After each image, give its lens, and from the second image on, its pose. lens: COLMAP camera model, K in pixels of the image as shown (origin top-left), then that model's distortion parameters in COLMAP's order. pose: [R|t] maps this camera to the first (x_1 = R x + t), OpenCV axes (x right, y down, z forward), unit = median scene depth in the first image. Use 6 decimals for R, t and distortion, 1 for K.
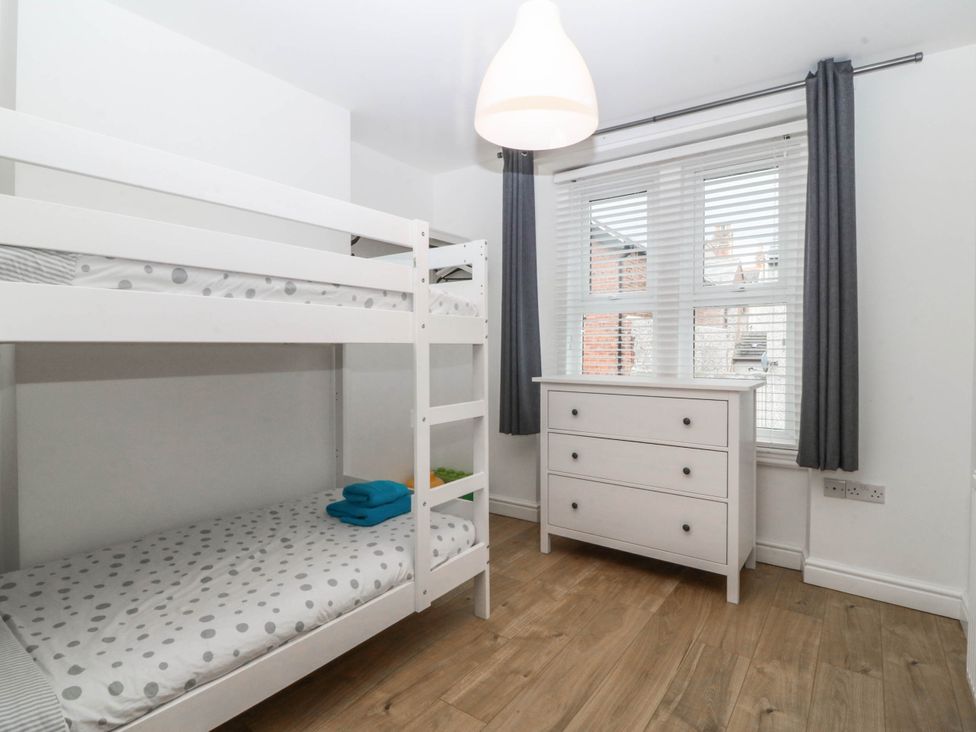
lens RADIAL K [[512.1, 0, 492.3], [0, 512.1, 361.0], [0, 0, 1]] dist [-0.017750, -0.002811]
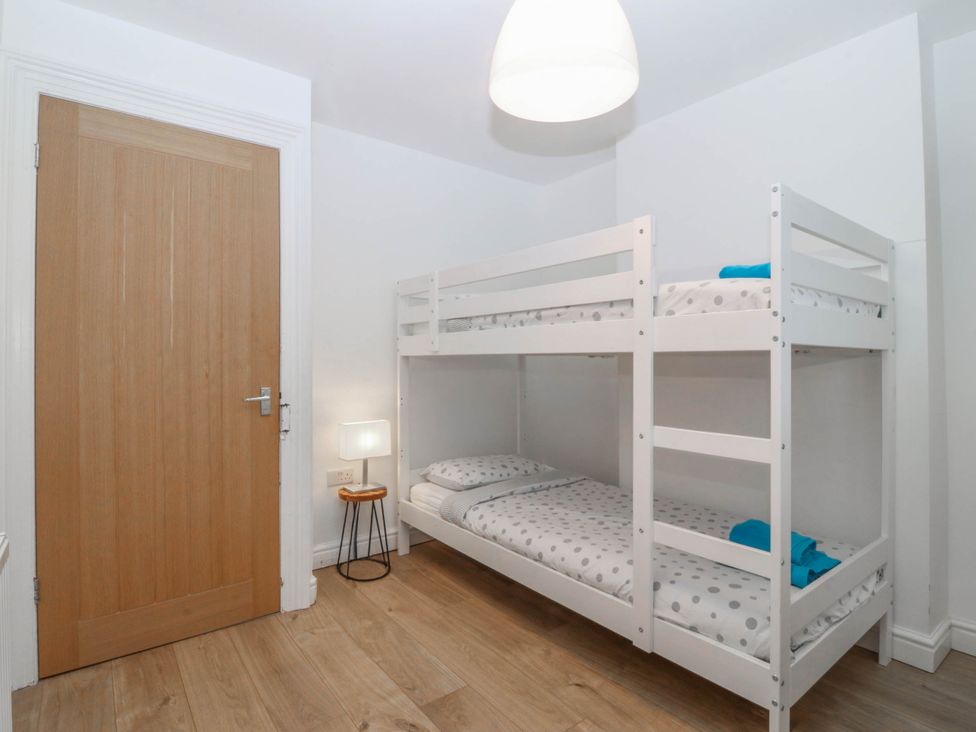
lens RADIAL K [[512.1, 0, 491.1], [0, 512.1, 363.7], [0, 0, 1]] dist [-0.017750, -0.002811]
pose [[-0.281052, 0.007449, -0.959664, 0.944970], [-0.026640, 0.999524, 0.015560, -0.023873], [0.959323, 0.029939, -0.280720, 1.170518]]
